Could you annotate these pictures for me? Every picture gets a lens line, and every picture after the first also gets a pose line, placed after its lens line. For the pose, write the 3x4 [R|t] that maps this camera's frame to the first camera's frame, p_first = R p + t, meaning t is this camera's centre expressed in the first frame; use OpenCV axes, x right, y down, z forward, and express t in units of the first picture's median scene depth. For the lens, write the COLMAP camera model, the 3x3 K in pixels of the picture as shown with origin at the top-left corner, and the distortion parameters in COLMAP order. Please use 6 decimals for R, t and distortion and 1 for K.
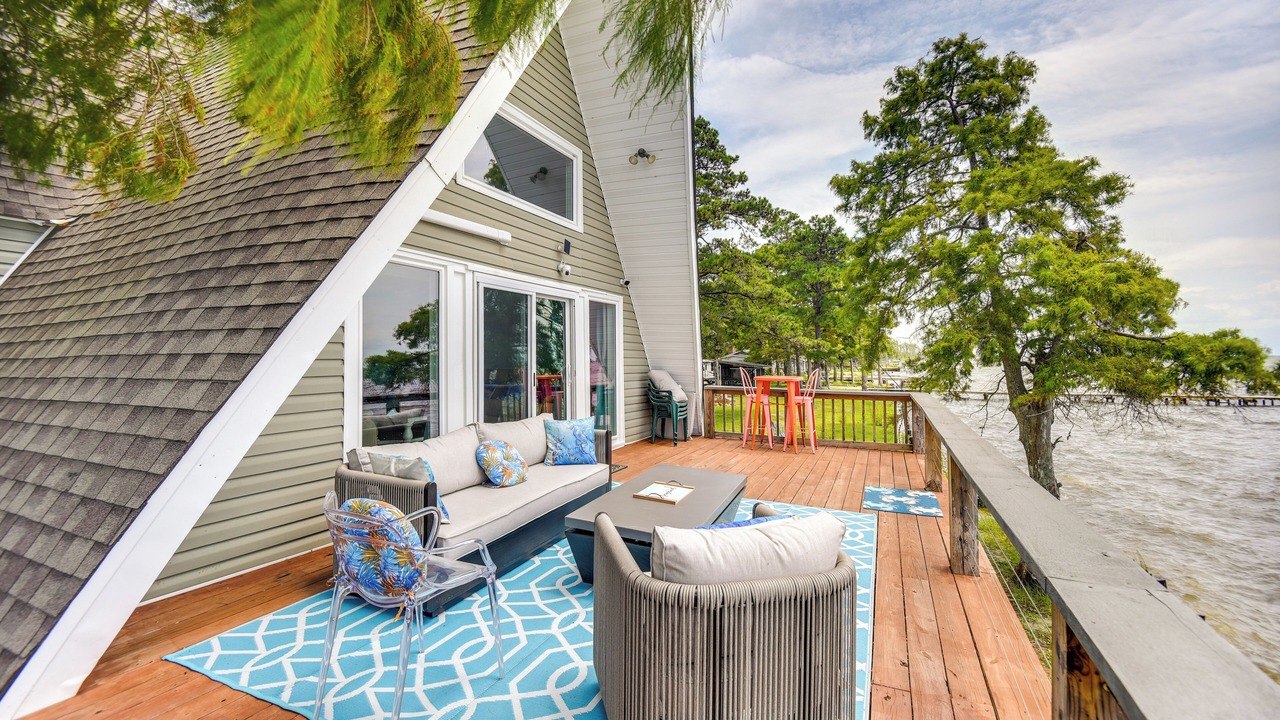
lens RADIAL K [[544.4, 0, 635.4], [0, 544.4, 362.5], [0, 0, 1]] dist [-0.001260, -0.000249]
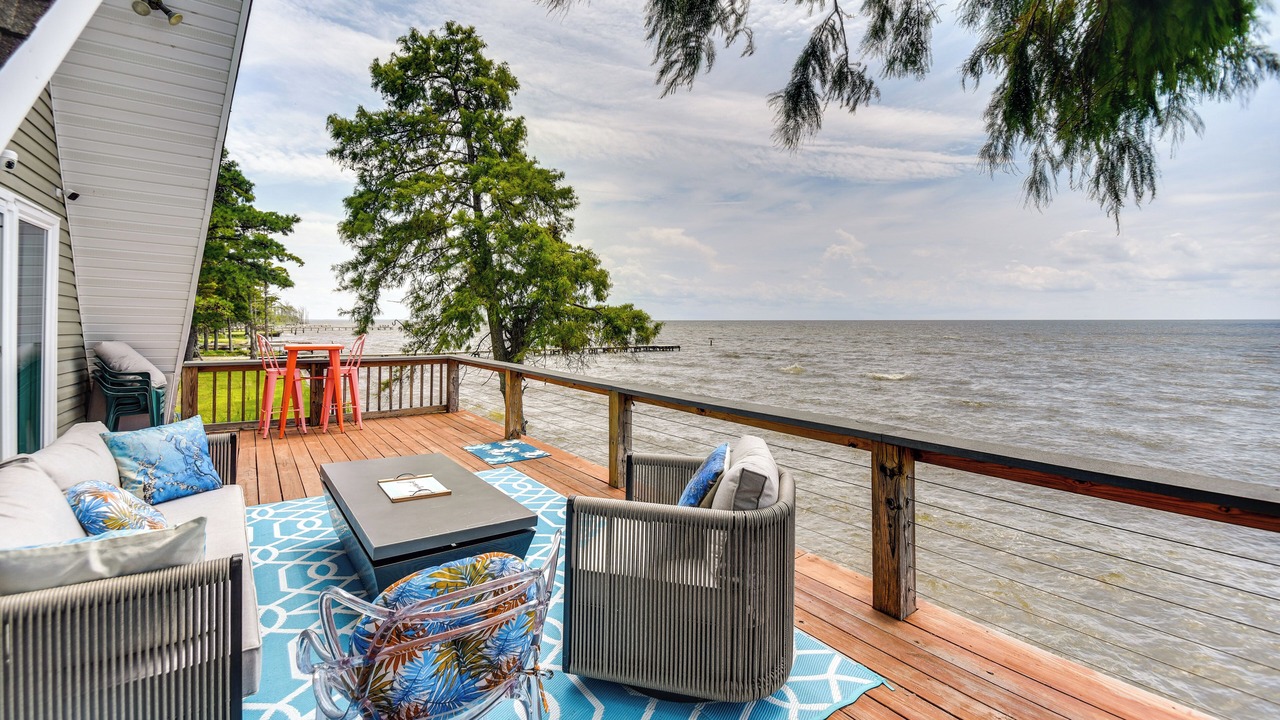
lens RADIAL K [[570.4, 0, 639.5], [0, 570.4, 335.1], [0, 0, 1]] dist [0.021424, -0.000225]
pose [[0.477506, -0.020775, 0.878383, -0.259634], [0.006976, 0.999779, 0.019854, -0.002862], [-0.878601, -0.003353, 0.477545, 0.140120]]
